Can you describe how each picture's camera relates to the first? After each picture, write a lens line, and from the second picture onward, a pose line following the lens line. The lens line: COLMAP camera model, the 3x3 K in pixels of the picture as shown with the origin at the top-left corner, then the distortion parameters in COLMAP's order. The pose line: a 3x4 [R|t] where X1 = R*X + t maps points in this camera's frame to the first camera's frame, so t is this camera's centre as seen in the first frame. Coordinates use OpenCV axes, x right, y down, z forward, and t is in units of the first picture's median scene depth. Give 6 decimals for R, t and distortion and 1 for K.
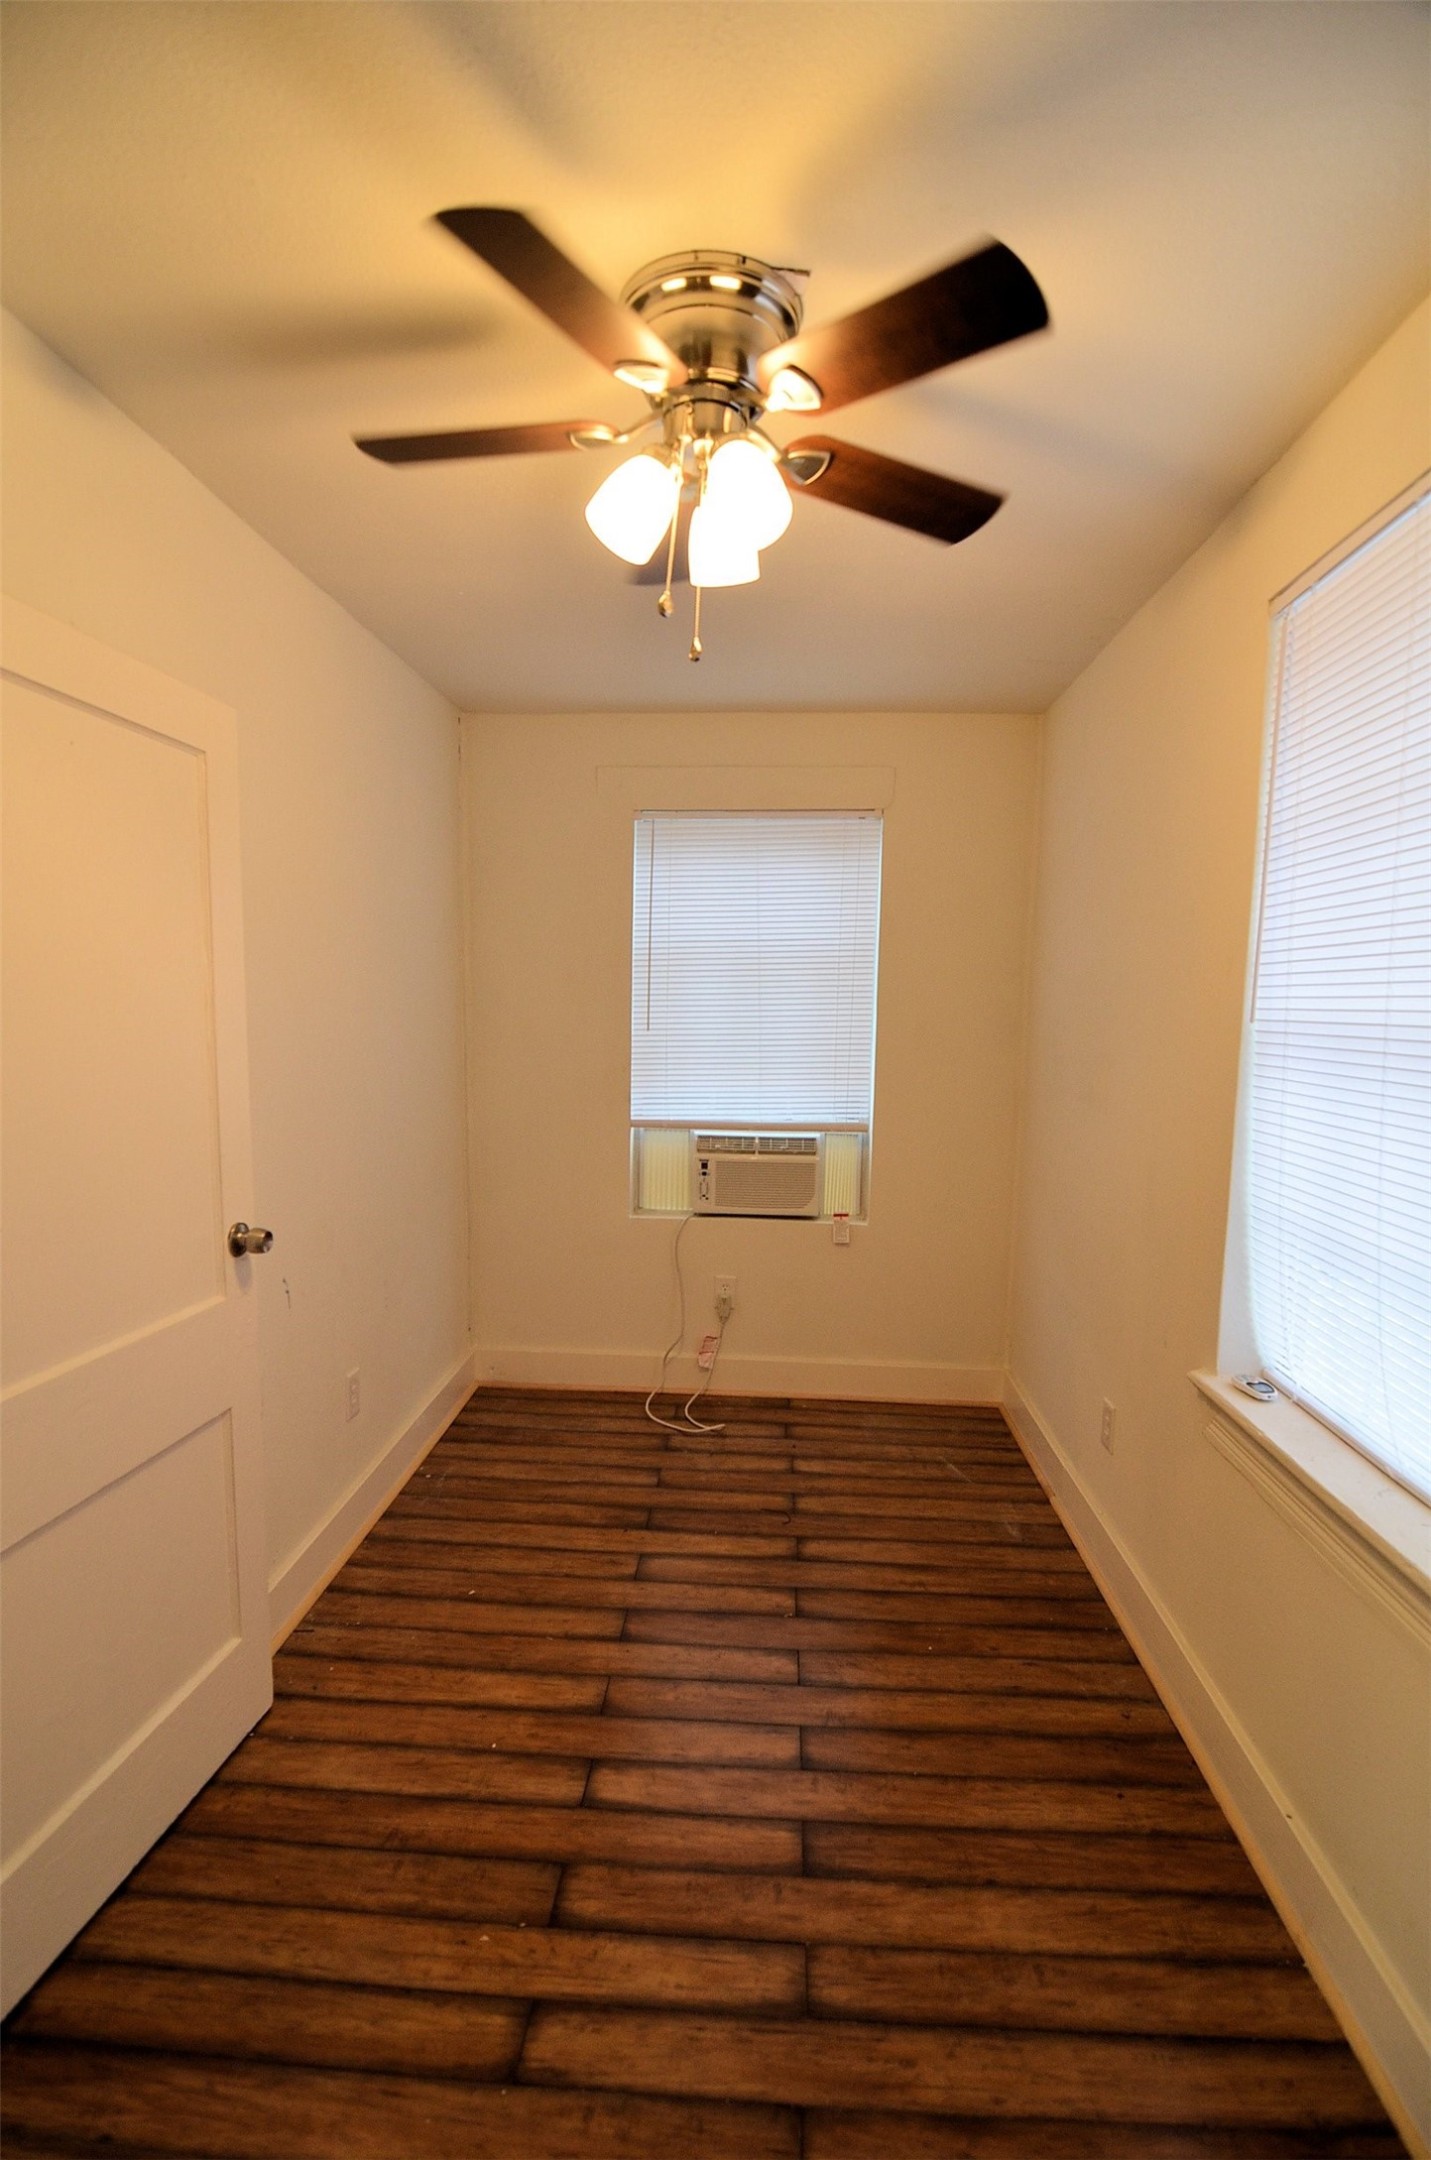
lens RADIAL K [[1037.8, 0, 722.8], [0, 1037.8, 1110.7], [0, 0, 1]] dist [-0.000368, -0.013879]
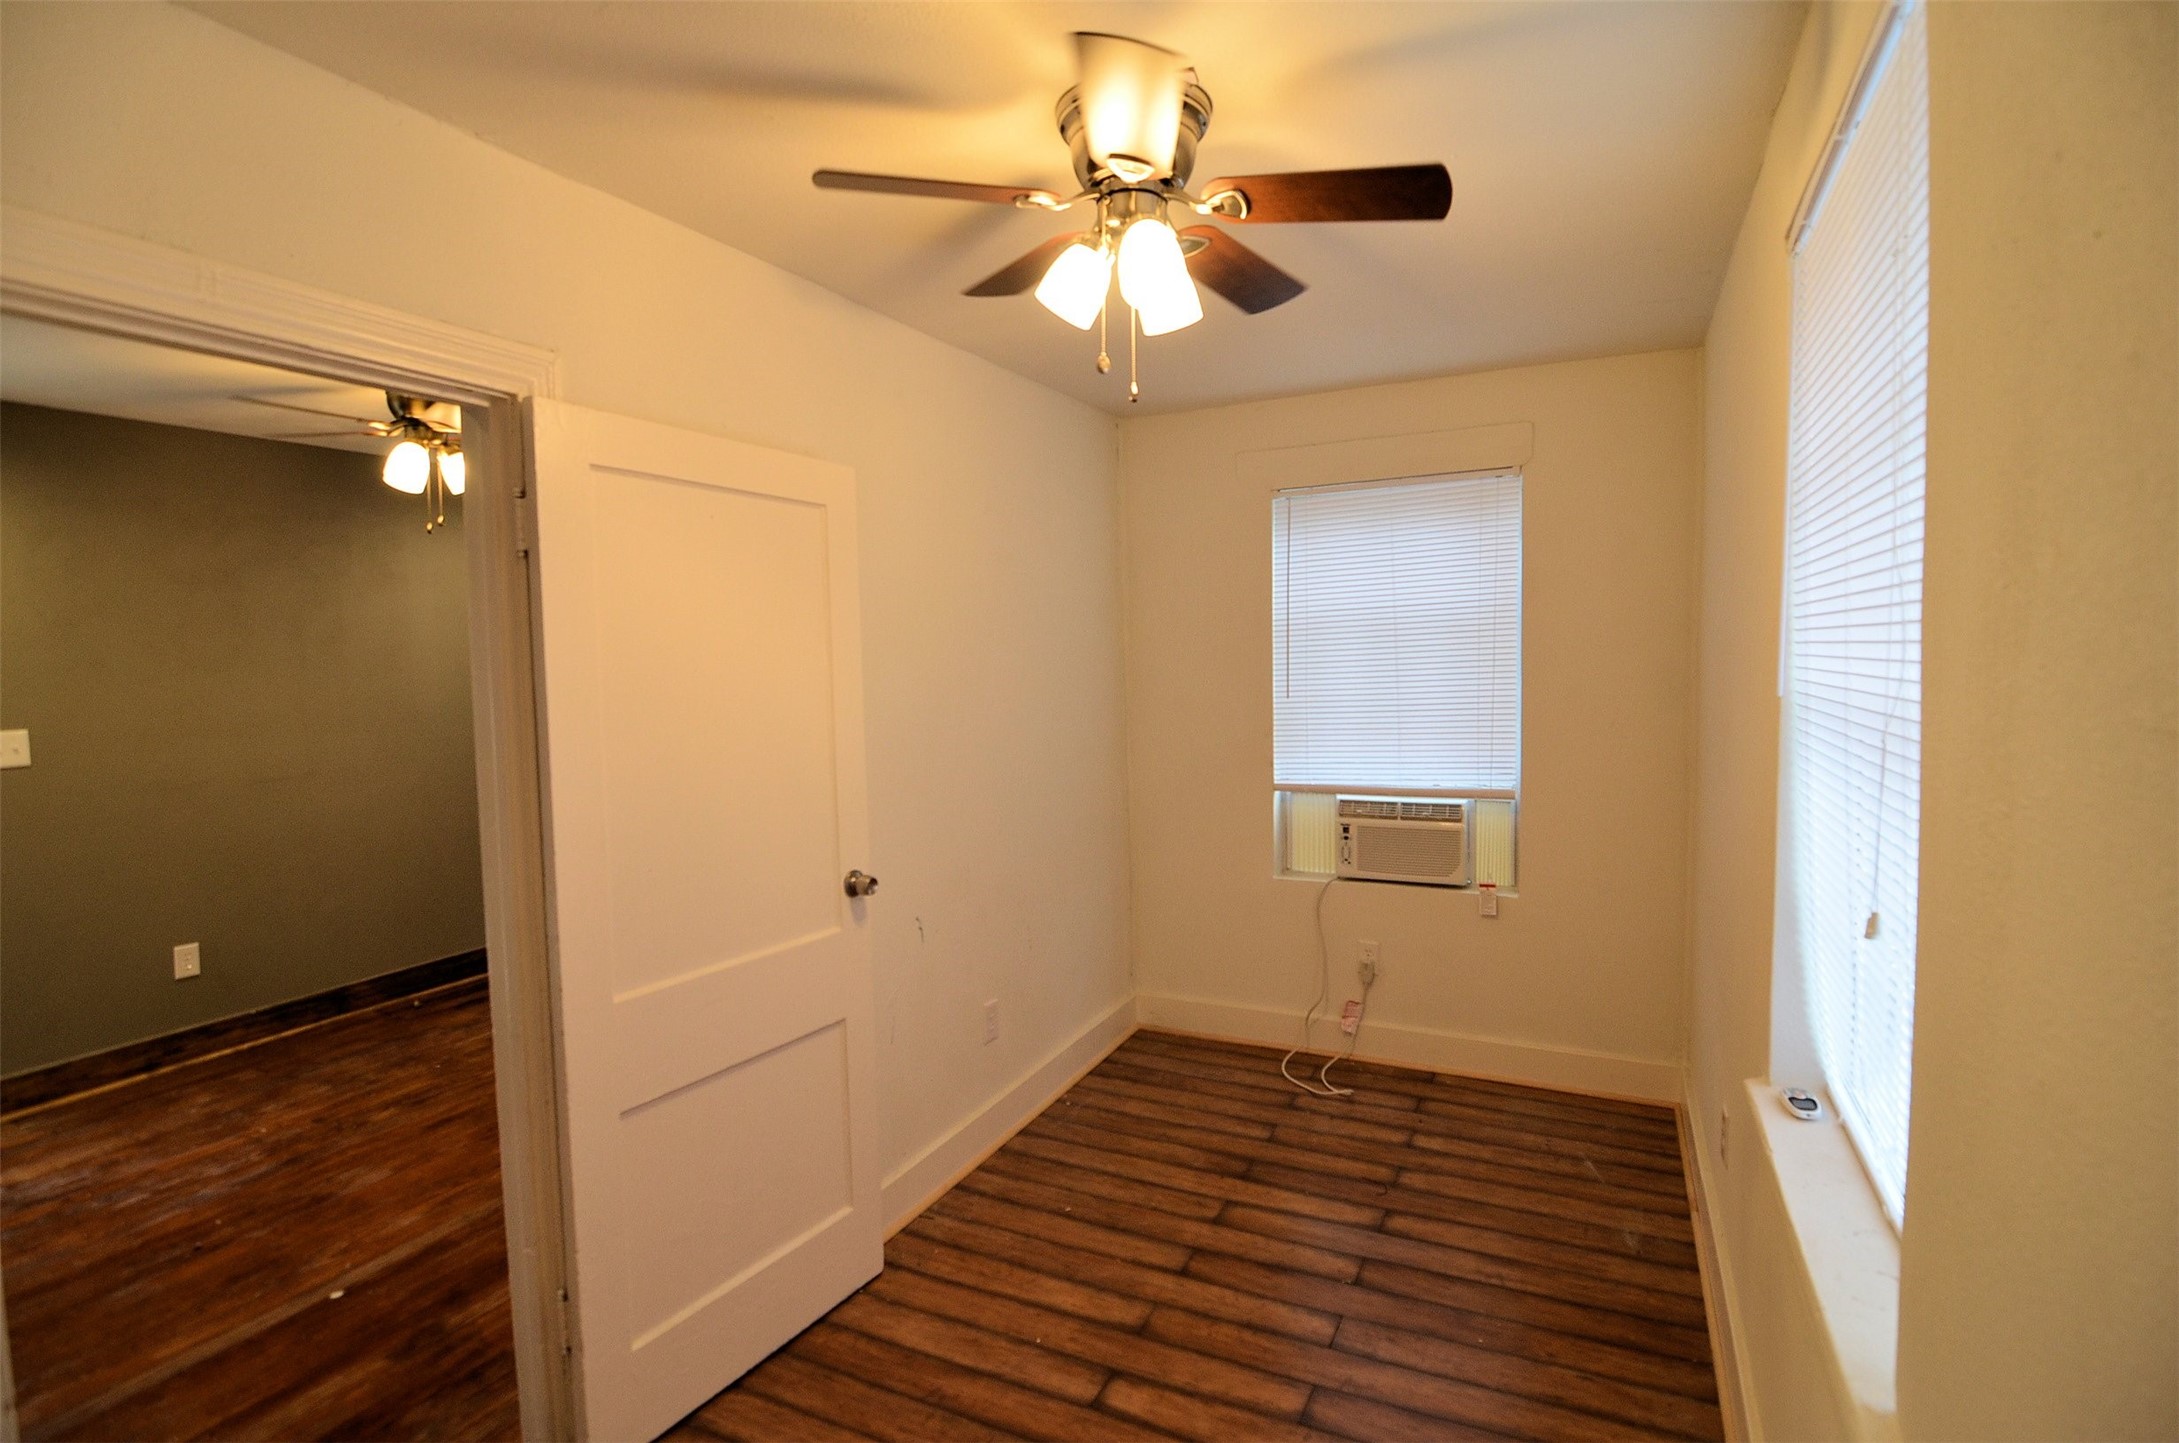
lens RADIAL K [[1046.9, 0, 1122.1], [0, 1046.9, 718.2], [0, 0, 1]] dist [-0.000368, -0.013879]
pose [[0.927599, -0.011898, -0.373389, 0.221833], [-0.003979, 0.999121, -0.041721, -0.017203], [0.373557, 0.040186, 0.926736, -0.043594]]
